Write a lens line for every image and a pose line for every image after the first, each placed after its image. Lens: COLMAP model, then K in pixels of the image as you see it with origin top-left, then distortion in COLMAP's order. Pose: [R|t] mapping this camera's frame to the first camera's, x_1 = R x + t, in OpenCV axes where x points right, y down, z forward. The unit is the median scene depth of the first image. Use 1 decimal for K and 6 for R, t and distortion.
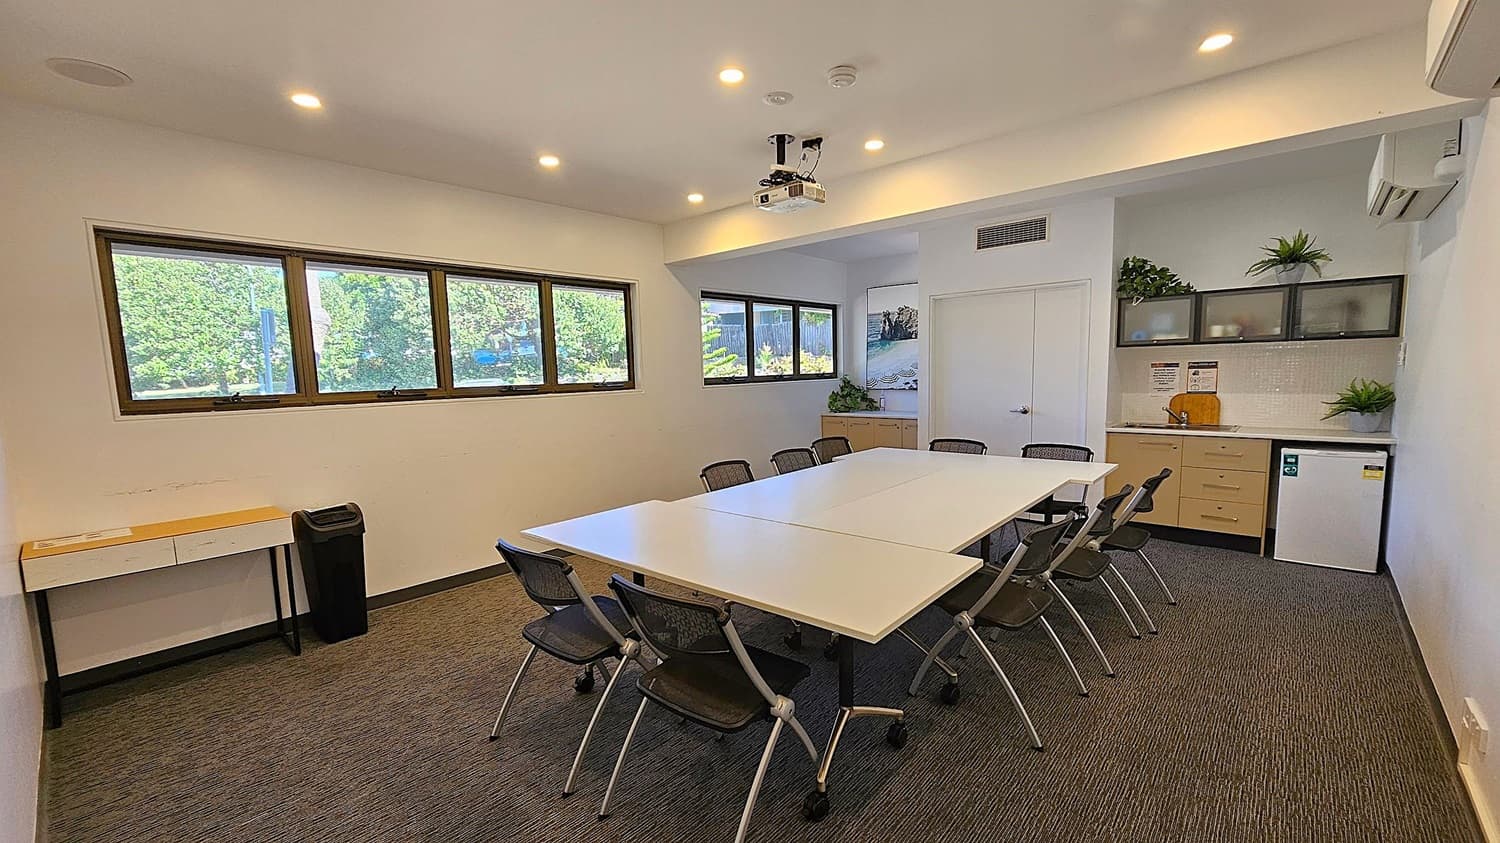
lens RADIAL K [[613.2, 0, 748.8], [0, 613.2, 439.9], [0, 0, 1]] dist [-0.001750, 0.000043]
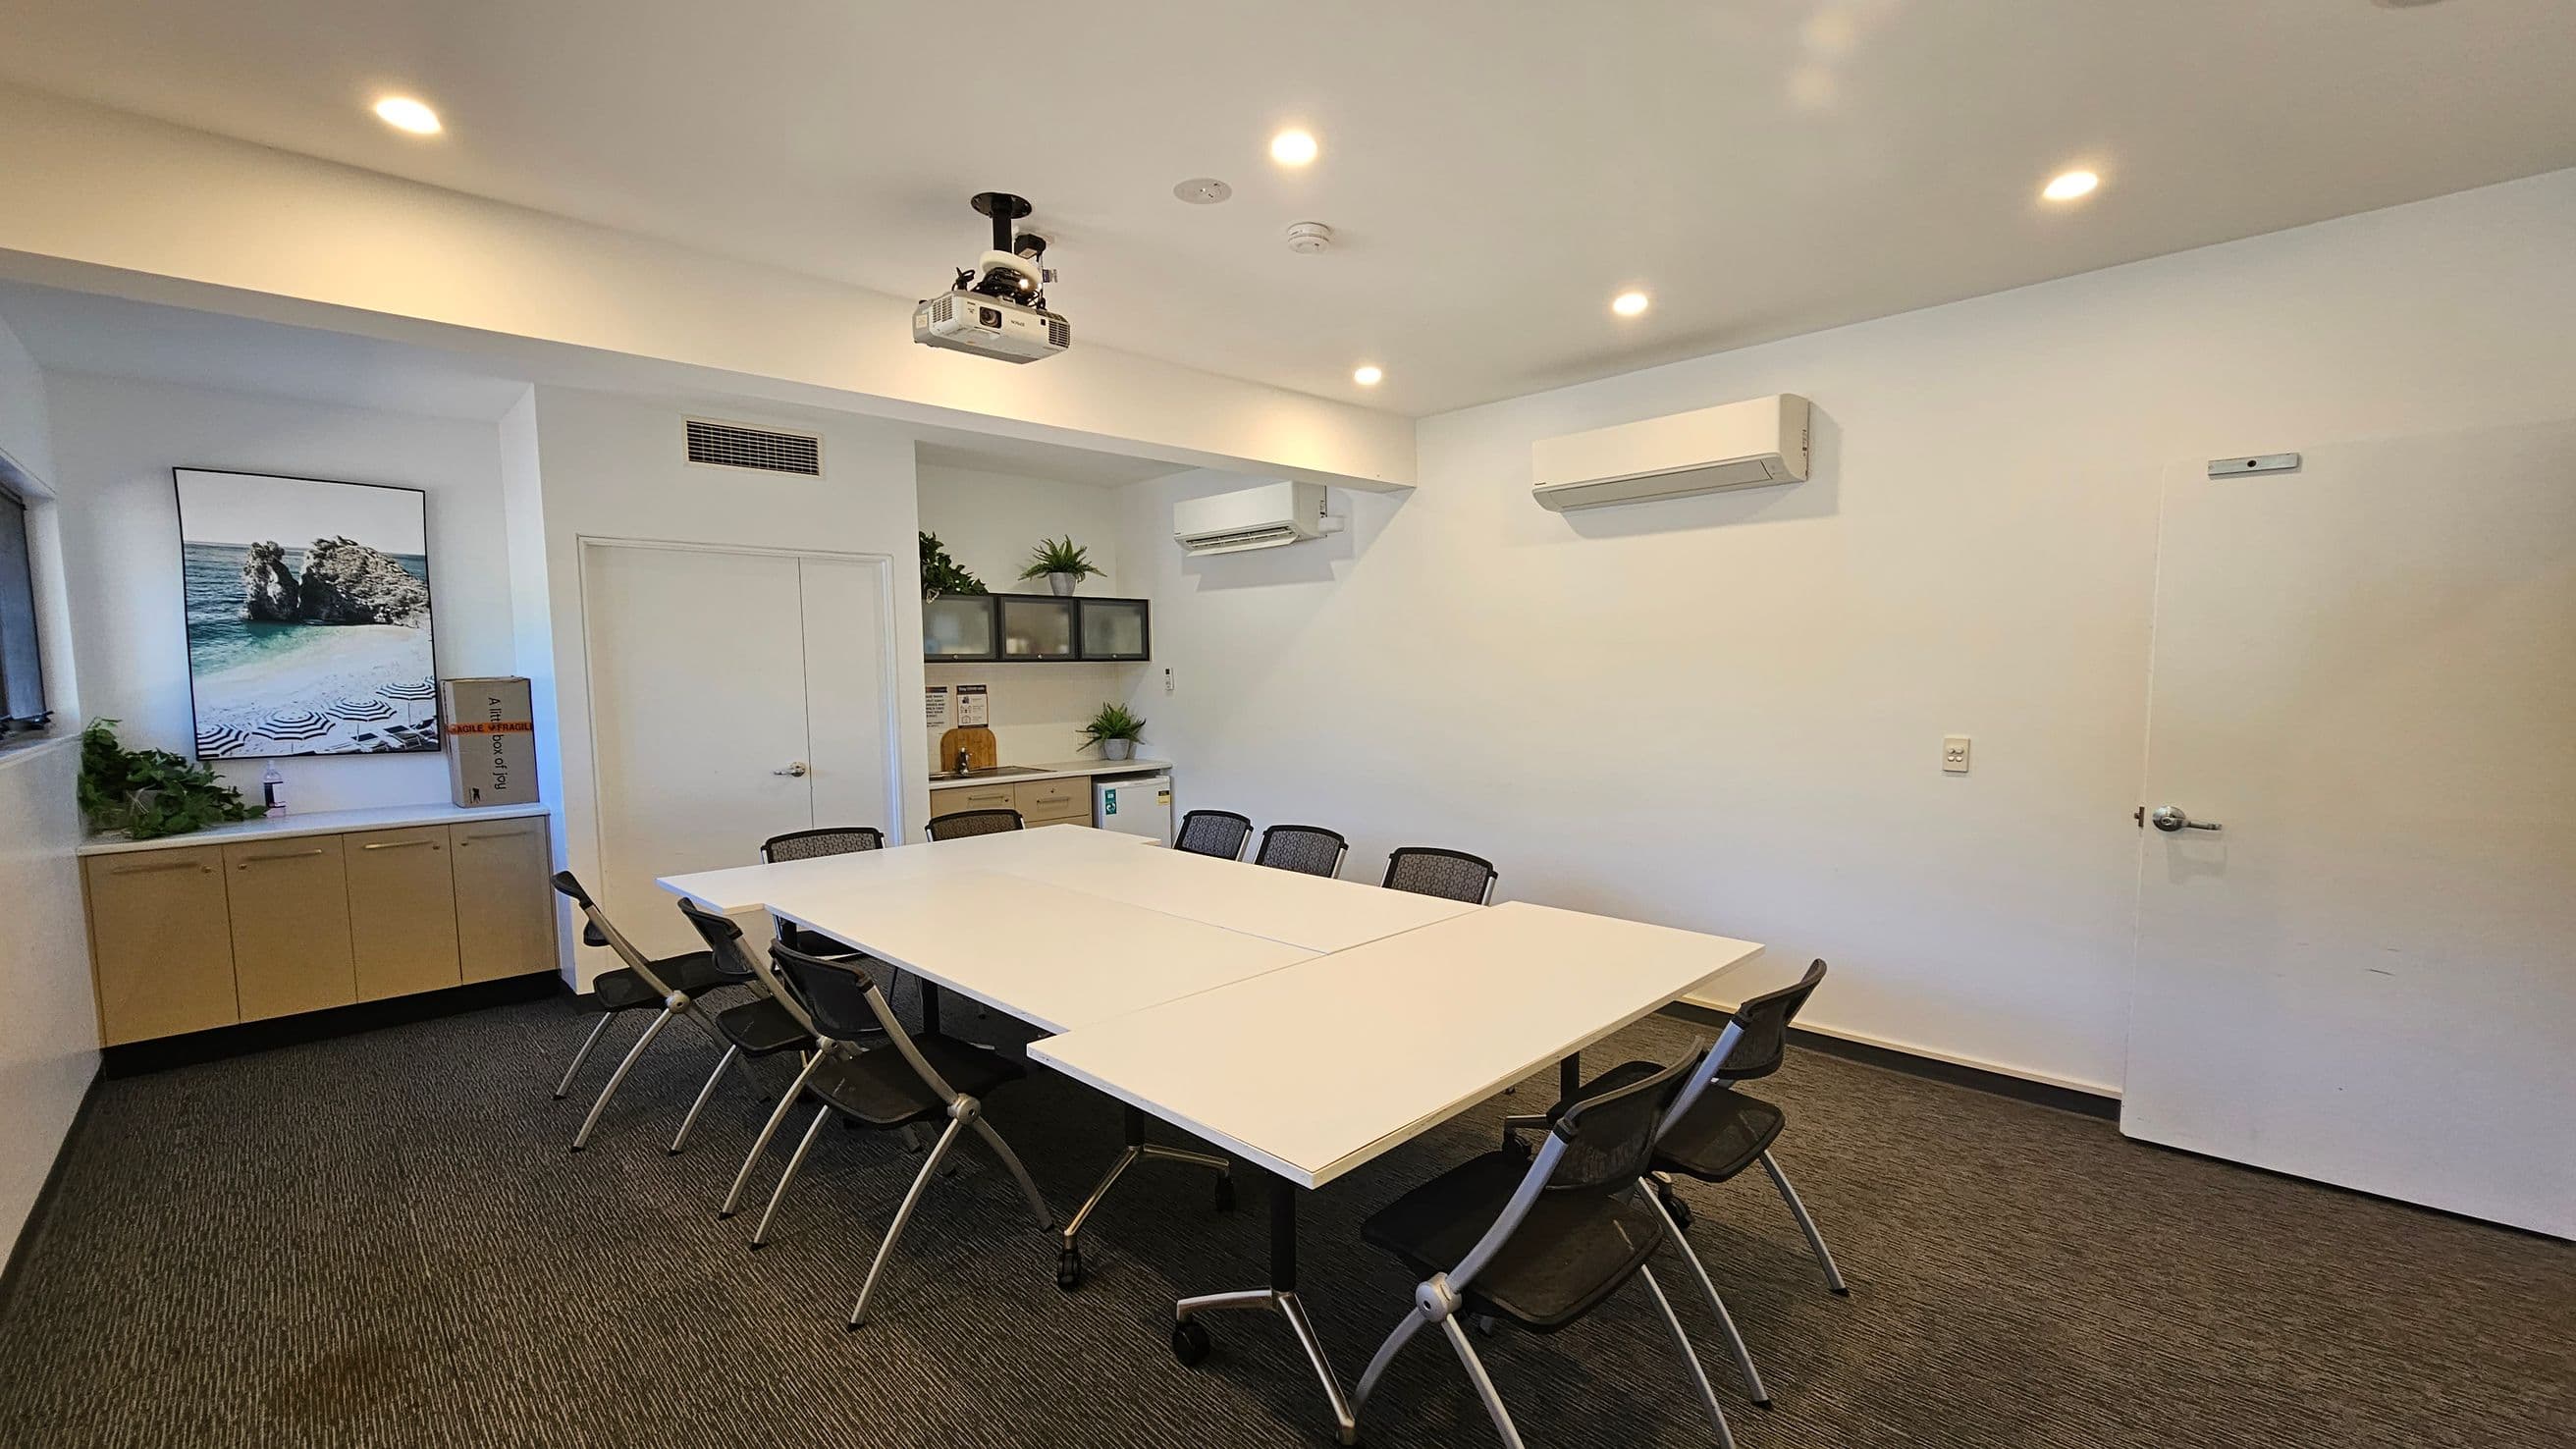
lens RADIAL K [[1062.3, 0, 1294.8], [0, 1062.3, 752.4], [0, 0, 1]] dist [-0.003460, 0.000207]
pose [[0.060689, -0.056511, 0.996556, -0.541431], [0.125026, 0.990963, 0.048580, -0.061478], [-0.990296, 0.121647, 0.067206, 0.545702]]
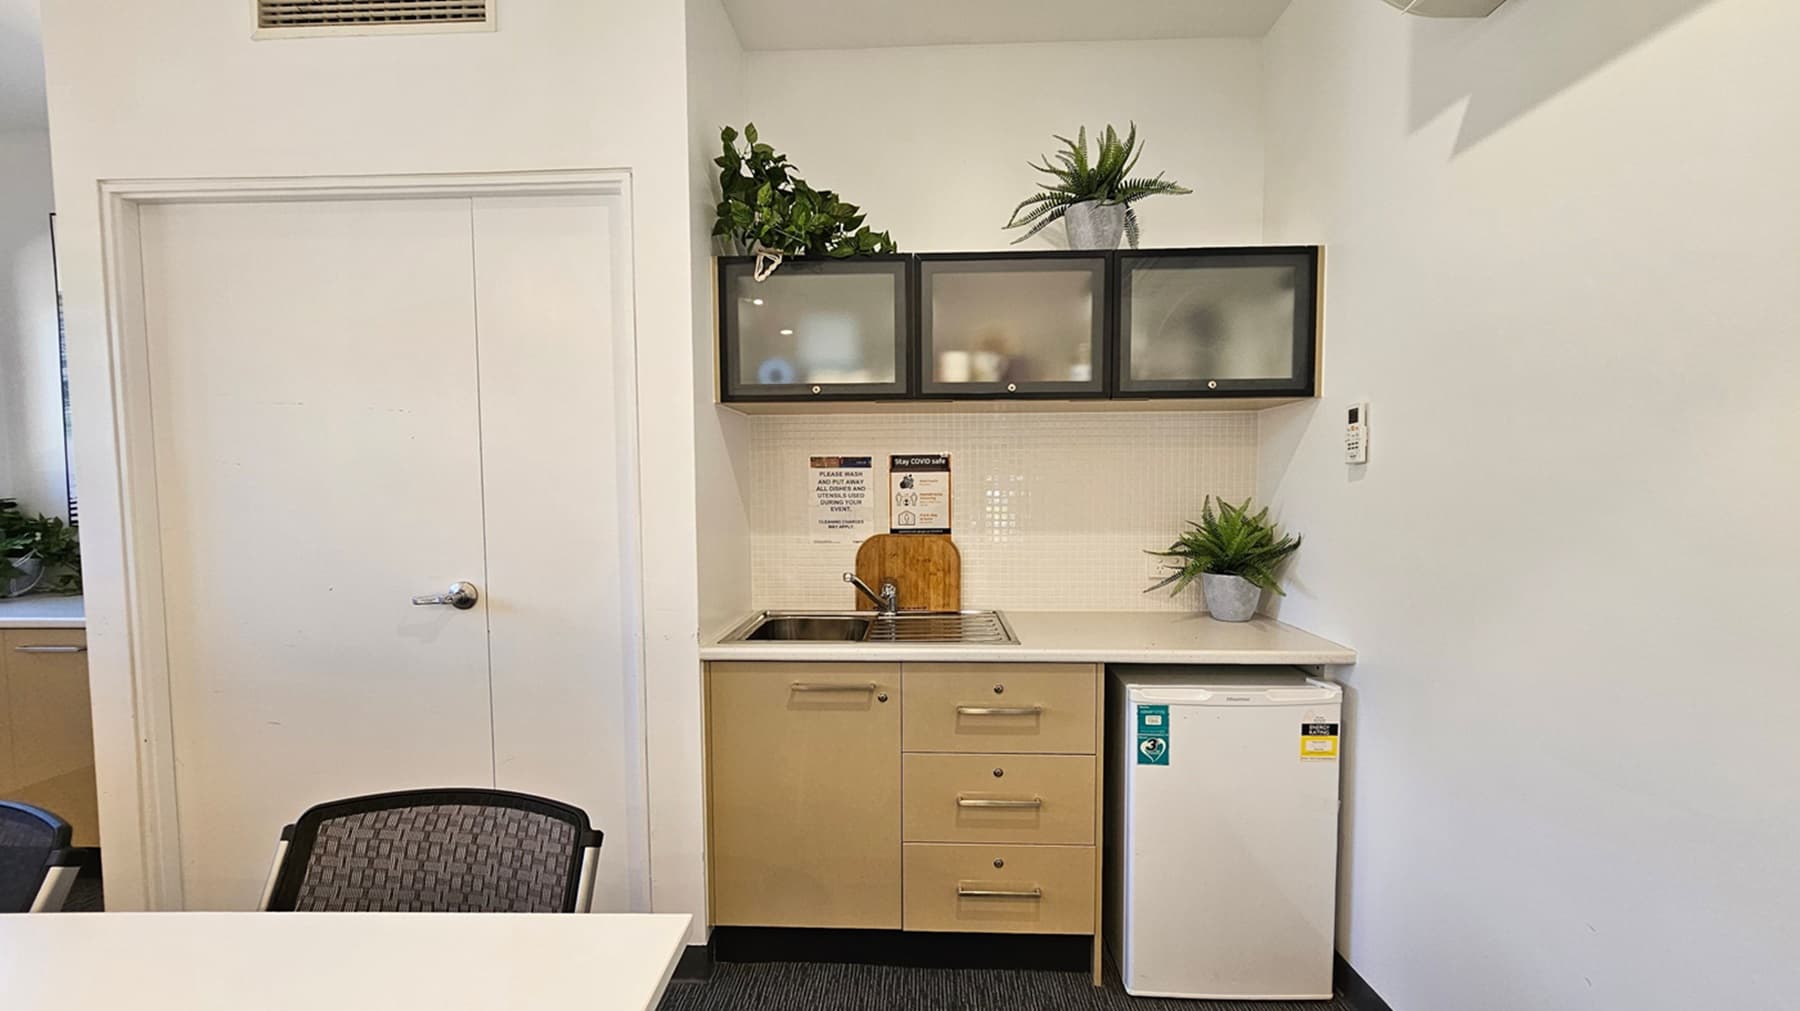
lens RADIAL K [[735.8, 0, 898.5], [0, 735.8, 527.5], [0, 0, 1]] dist [-0.001750, 0.000043]
pose [[0.770136, -0.012941, 0.637748, 0.433070], [0.057919, 0.997083, -0.049709, -0.058268], [-0.635244, 0.075220, 0.768639, 0.657640]]
